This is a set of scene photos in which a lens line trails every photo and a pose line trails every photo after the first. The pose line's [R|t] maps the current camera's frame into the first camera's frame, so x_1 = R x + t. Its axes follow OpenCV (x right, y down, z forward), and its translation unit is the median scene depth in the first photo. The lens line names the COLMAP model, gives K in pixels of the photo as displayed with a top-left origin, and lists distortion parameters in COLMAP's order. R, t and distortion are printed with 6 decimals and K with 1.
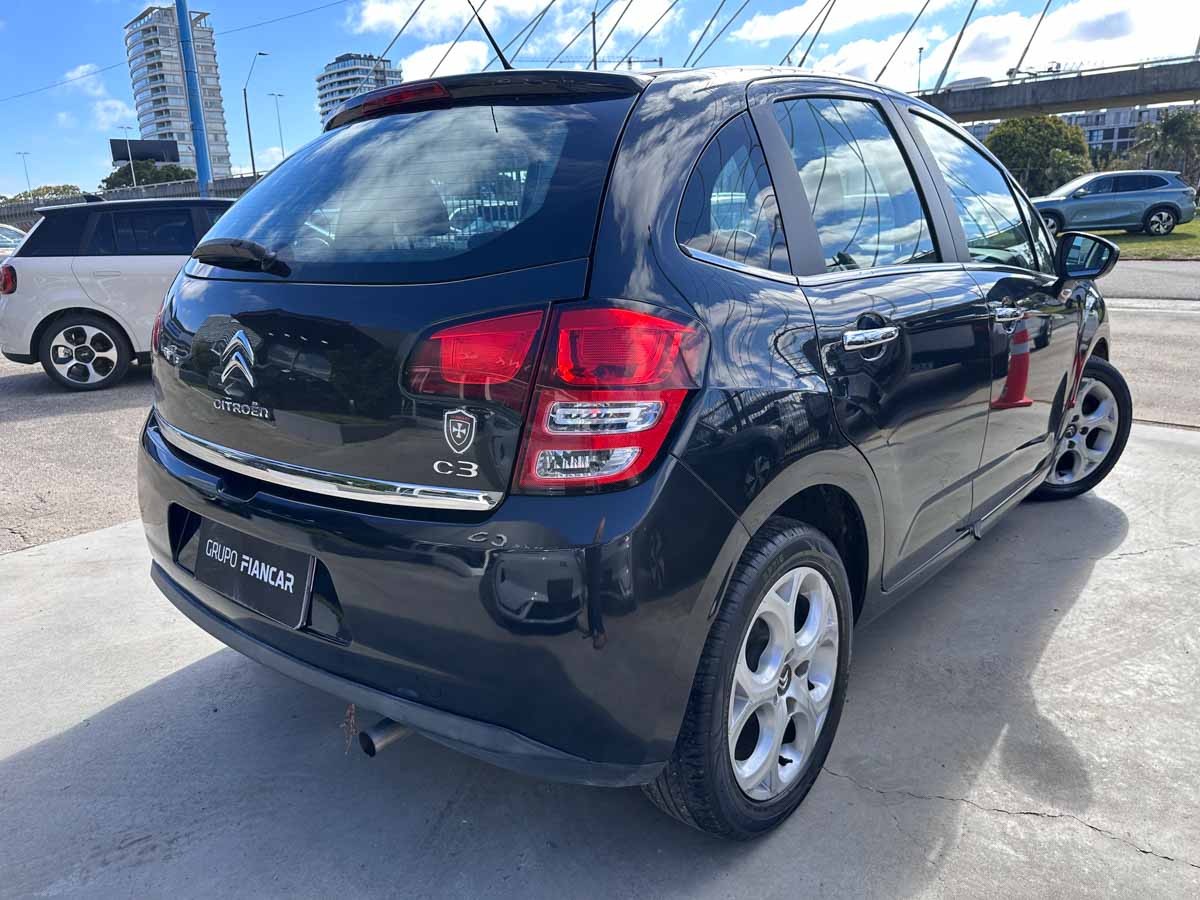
lens RADIAL K [[852.7, 0, 603.5], [0, 852.7, 441.0], [0, 0, 1]] dist [0.006834, -0.014115]
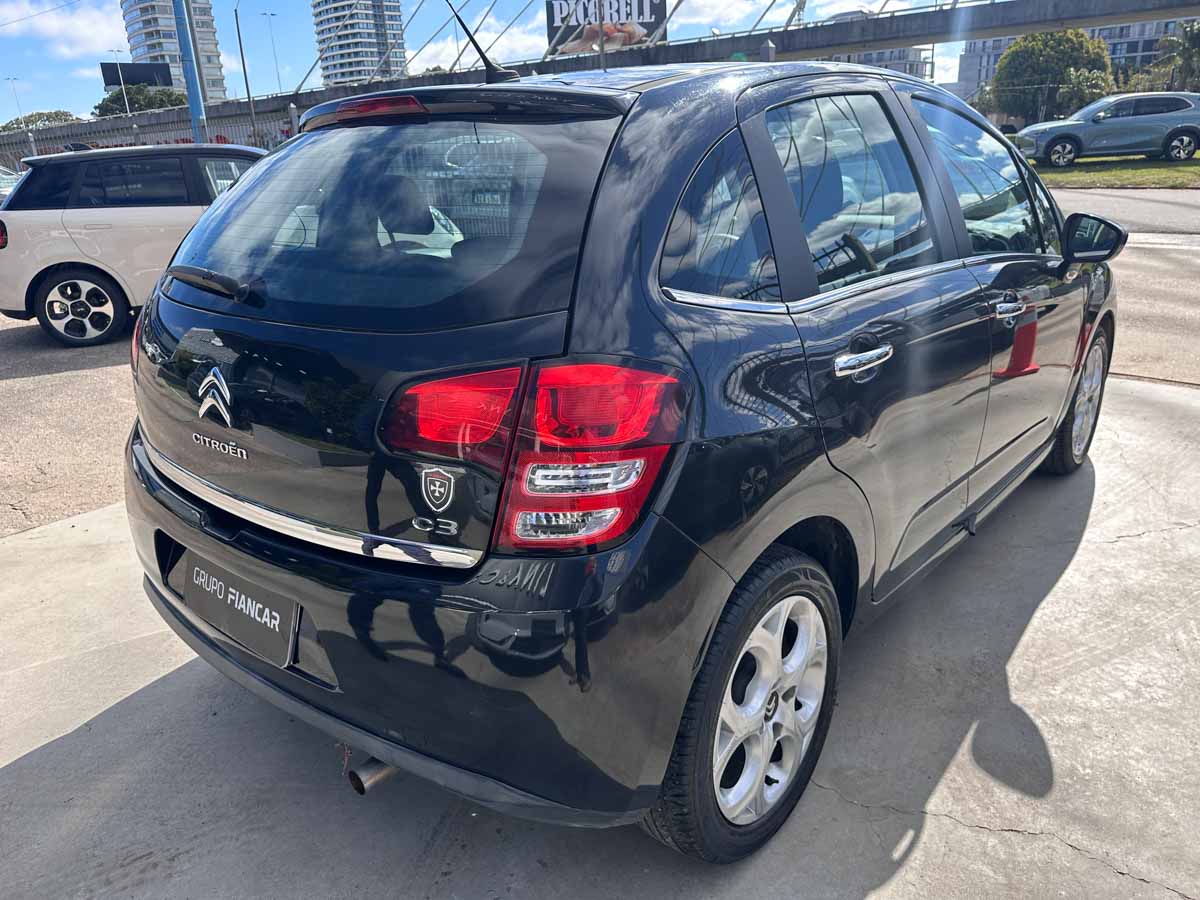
lens RADIAL K [[852.7, 0, 603.9], [0, 852.7, 442.1], [0, 0, 1]] dist [0.006834, -0.014115]
pose [[0.999965, -0.004908, -0.006826, 0.022650], [0.005453, 0.996599, 0.082223, -0.111170], [0.006400, -0.082257, 0.996591, 0.019986]]
